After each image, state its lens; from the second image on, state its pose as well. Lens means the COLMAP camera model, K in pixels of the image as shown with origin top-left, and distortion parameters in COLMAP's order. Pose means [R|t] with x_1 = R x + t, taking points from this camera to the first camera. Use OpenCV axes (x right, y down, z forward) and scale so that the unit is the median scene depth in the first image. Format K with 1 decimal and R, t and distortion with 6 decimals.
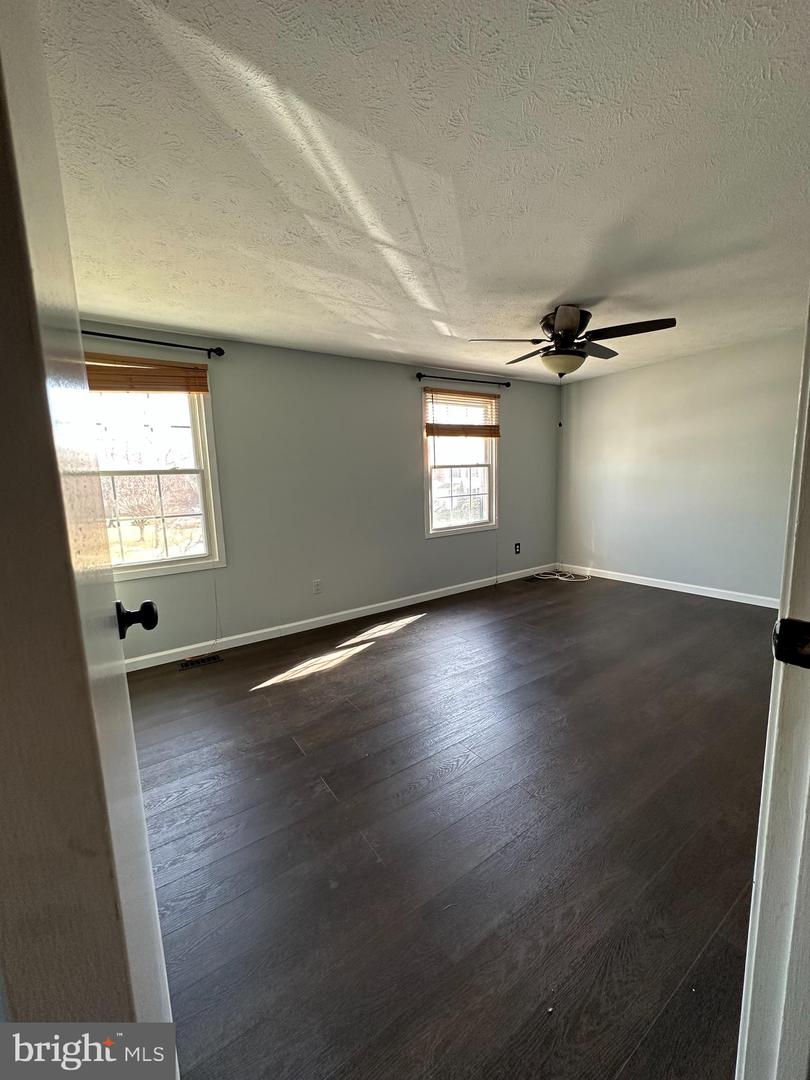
lens RADIAL K [[432.4, 0, 407.3], [0, 432.4, 538.9], [0, 0, 1]] dist [0.000547, 0.000383]
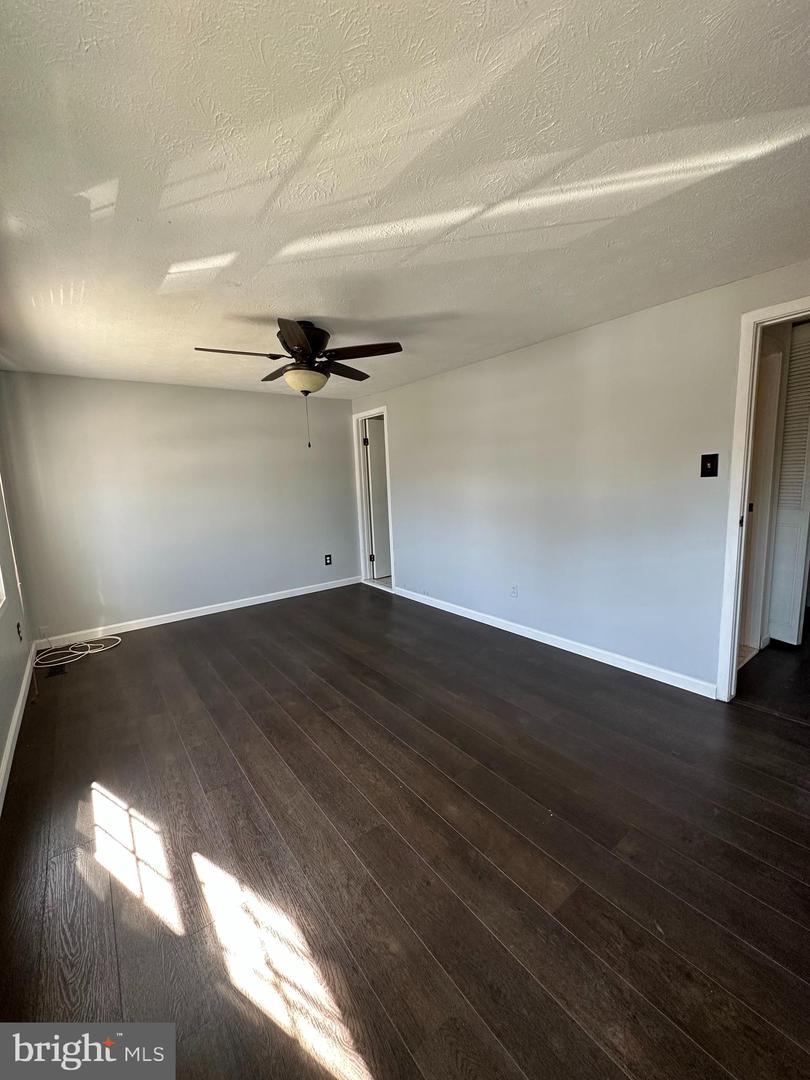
lens RADIAL K [[432.4, 0, 407.3], [0, 432.4, 538.9], [0, 0, 1]] dist [0.000547, 0.000383]
pose [[-0.045976, -0.104682, 0.993442, -0.435204], [0.182830, 0.976814, 0.111391, -0.091298], [-0.982069, 0.186752, -0.025771, 0.598609]]
